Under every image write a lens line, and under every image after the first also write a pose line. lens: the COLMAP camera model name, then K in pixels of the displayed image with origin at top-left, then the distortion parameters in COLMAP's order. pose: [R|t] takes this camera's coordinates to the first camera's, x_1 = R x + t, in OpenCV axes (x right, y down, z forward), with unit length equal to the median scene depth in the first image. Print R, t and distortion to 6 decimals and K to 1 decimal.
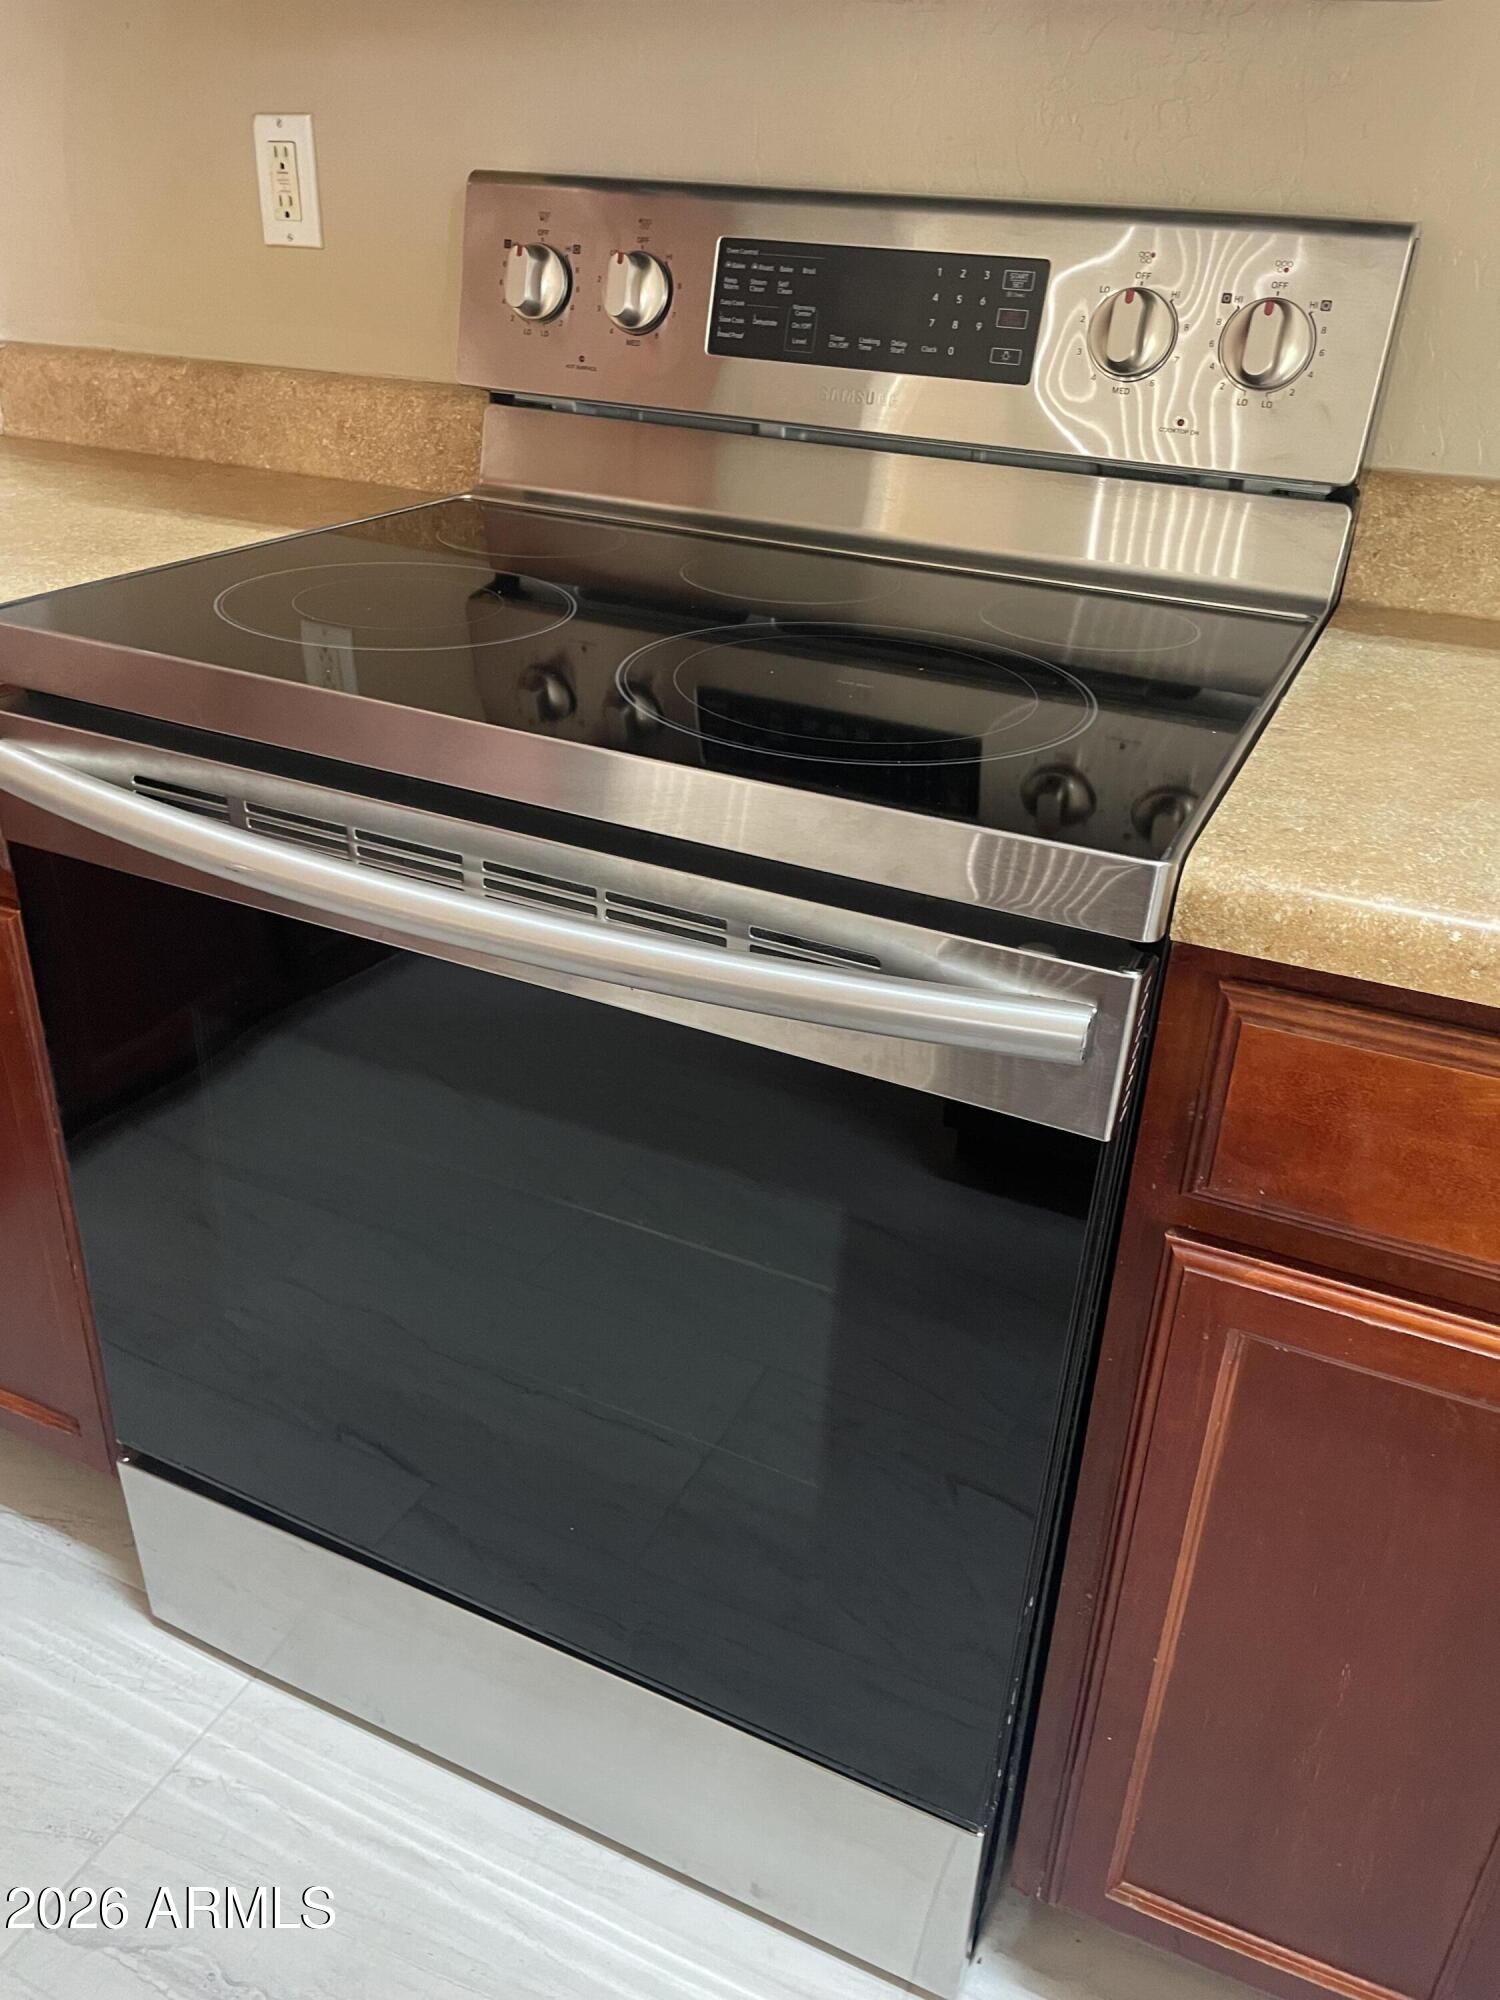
lens RADIAL K [[1509.9, 0, 754.2], [0, 1509.9, 988.3], [0, 0, 1]] dist [0.032281, -0.007753]
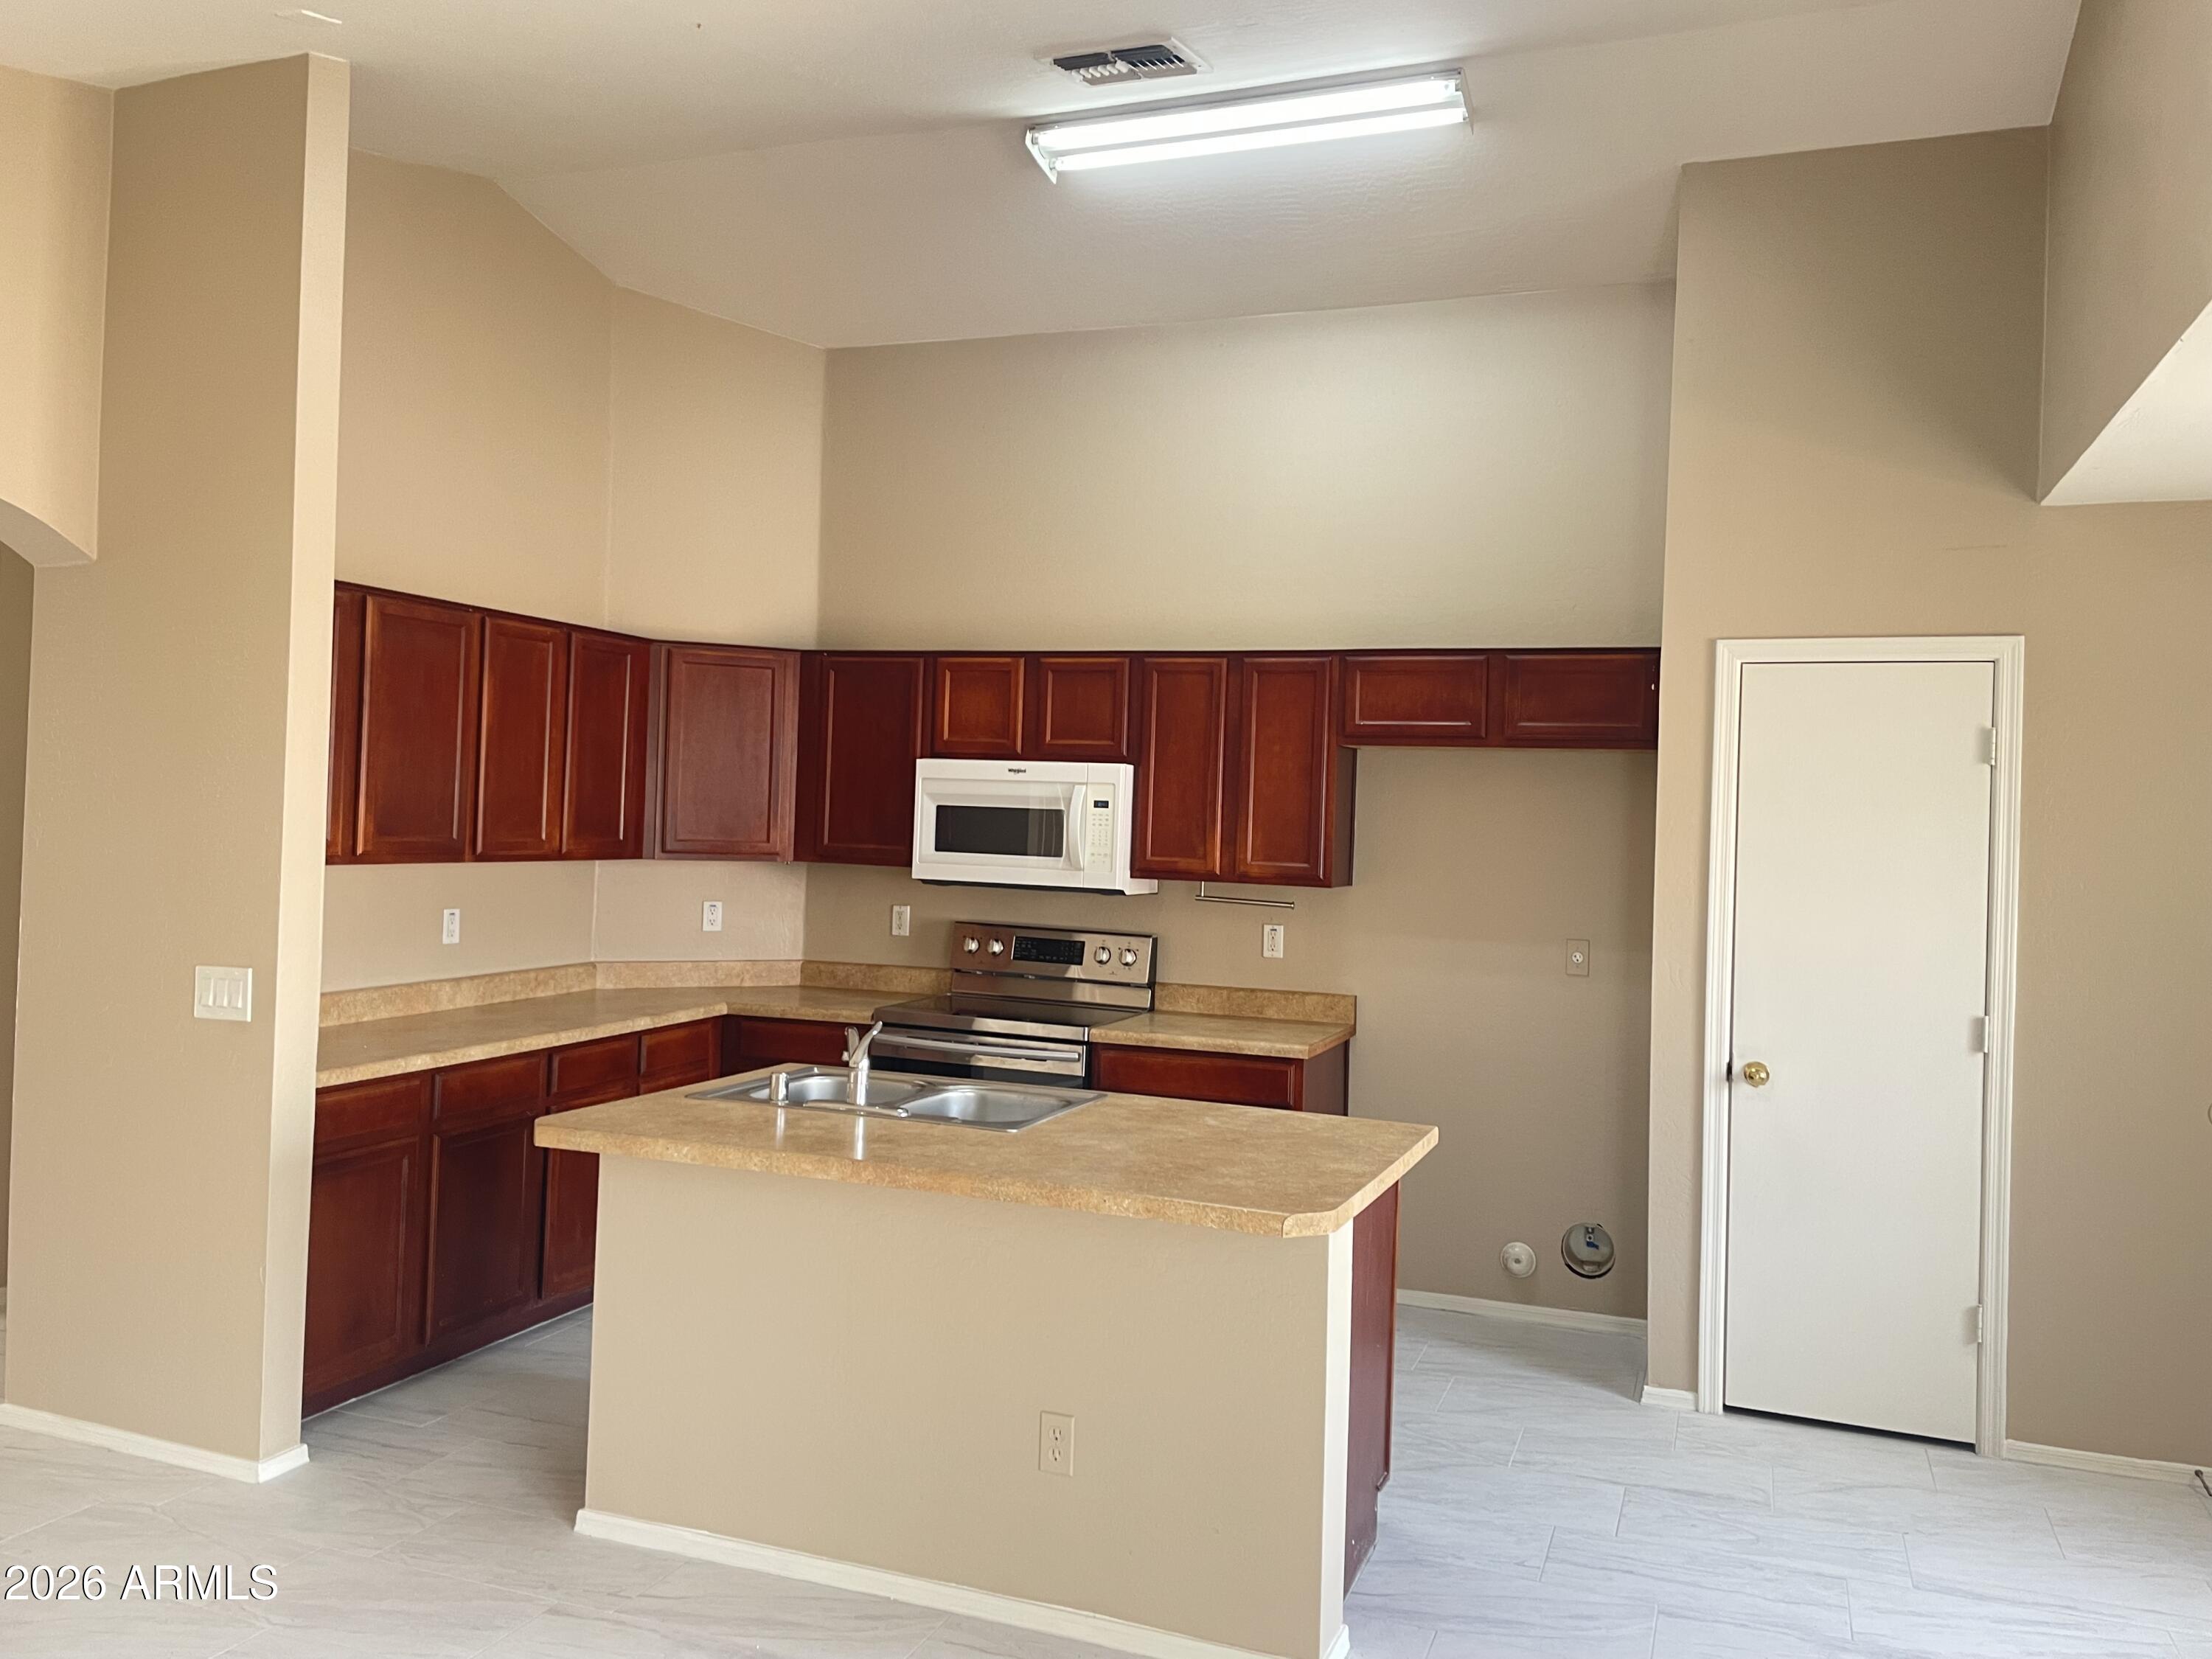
lens RADIAL K [[1670.0, 0, 1104.5], [0, 1670.0, 821.3], [0, 0, 1]] dist [0.032281, -0.007753]
pose [[0.997829, -0.007753, 0.065402, -0.081586], [0.036800, 0.889194, -0.456049, 1.519130], [-0.054619, 0.457465, 0.887548, -3.681309]]
